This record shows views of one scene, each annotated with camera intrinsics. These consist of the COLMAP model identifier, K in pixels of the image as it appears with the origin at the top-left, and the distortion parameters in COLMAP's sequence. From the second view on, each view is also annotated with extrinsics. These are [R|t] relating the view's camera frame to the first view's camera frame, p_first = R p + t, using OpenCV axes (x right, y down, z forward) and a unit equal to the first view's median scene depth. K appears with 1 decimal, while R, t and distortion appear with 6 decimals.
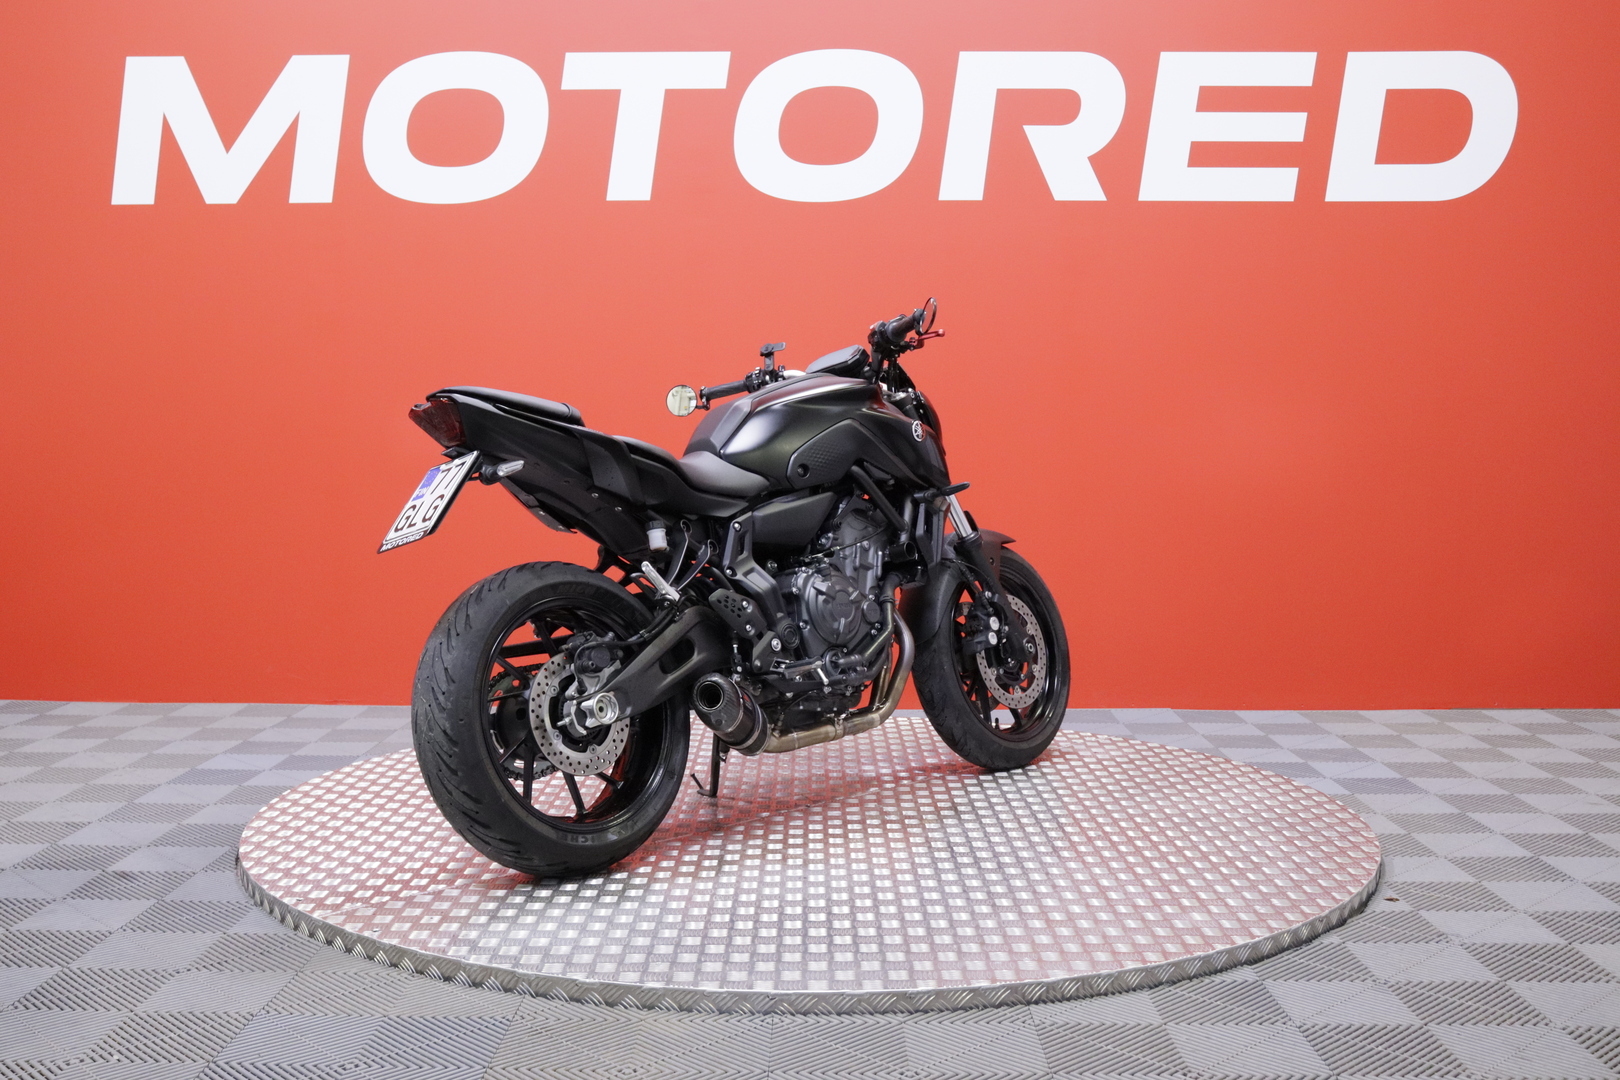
lens RADIAL K [[1719.0, 0, 810.0], [0, 1719.0, 540.0], [0, 0, 1]] dist [-0.041728, -0.005386]
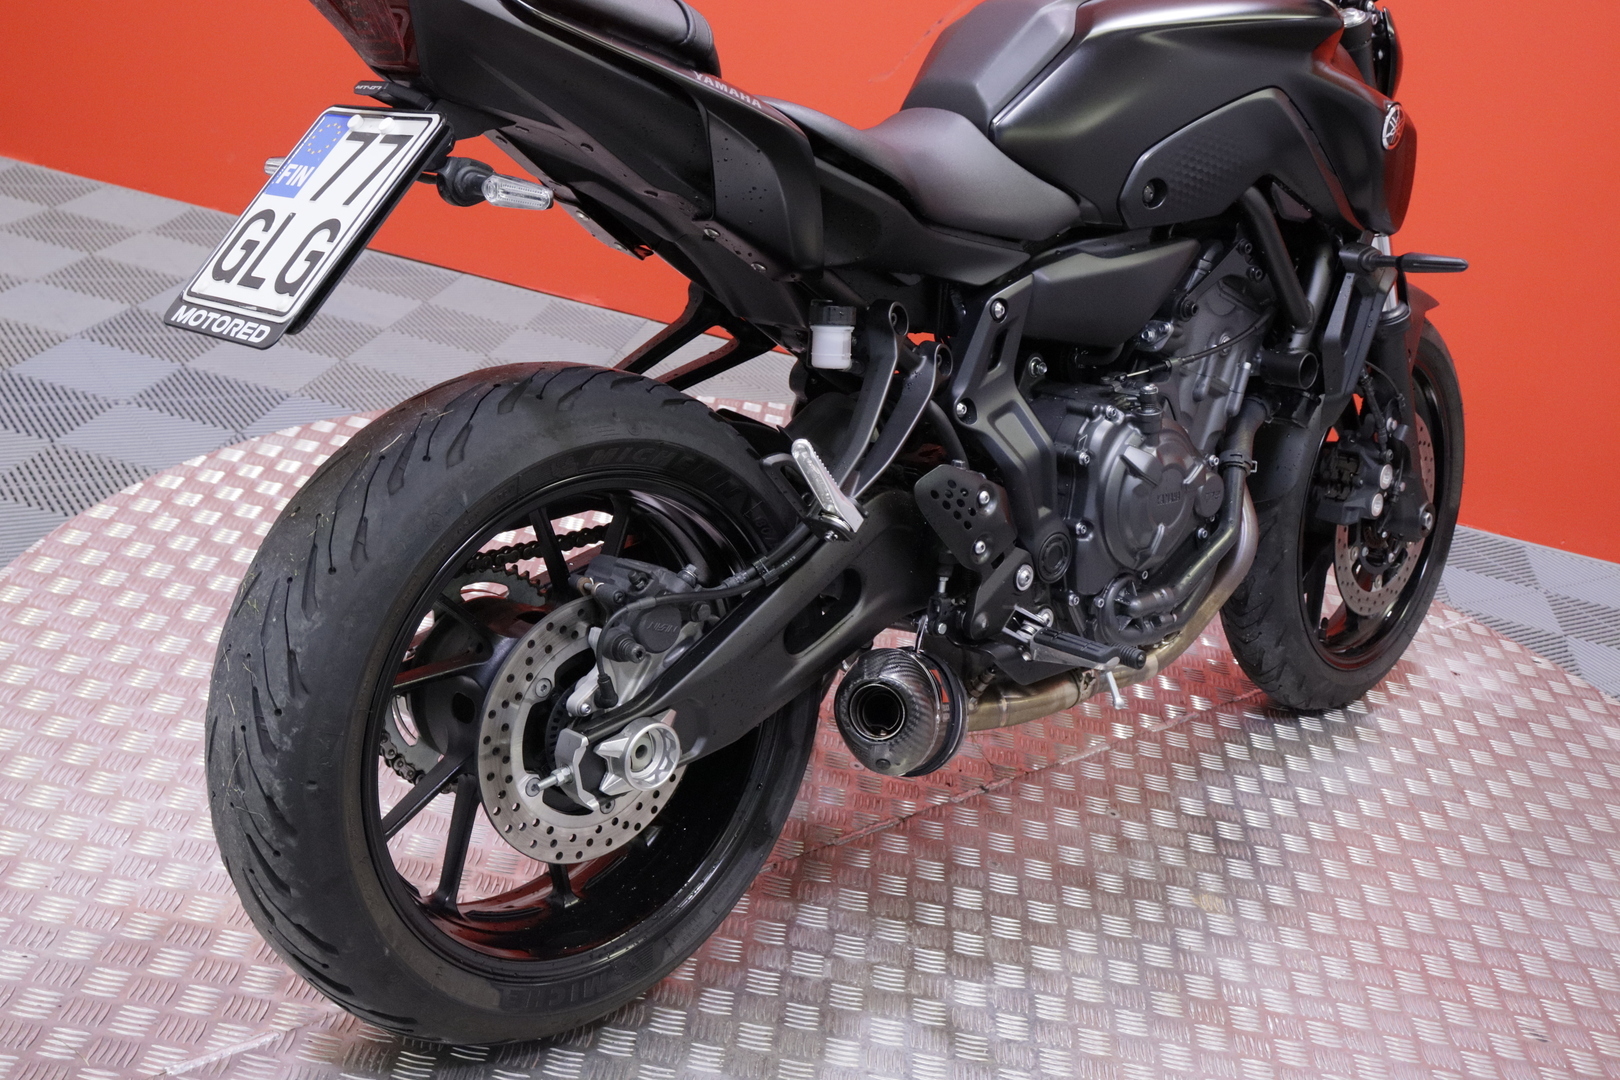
lens RADIAL K [[1864.6, 0, 810.0], [0, 1864.6, 540.0], [0, 0, 1]] dist [-0.000447, 0.007242]
pose [[0.978659, 0.203961, 0.025020, -0.092700], [-0.200119, 0.918336, 0.341484, -0.112753], [0.046672, -0.339203, 0.939555, 0.515846]]
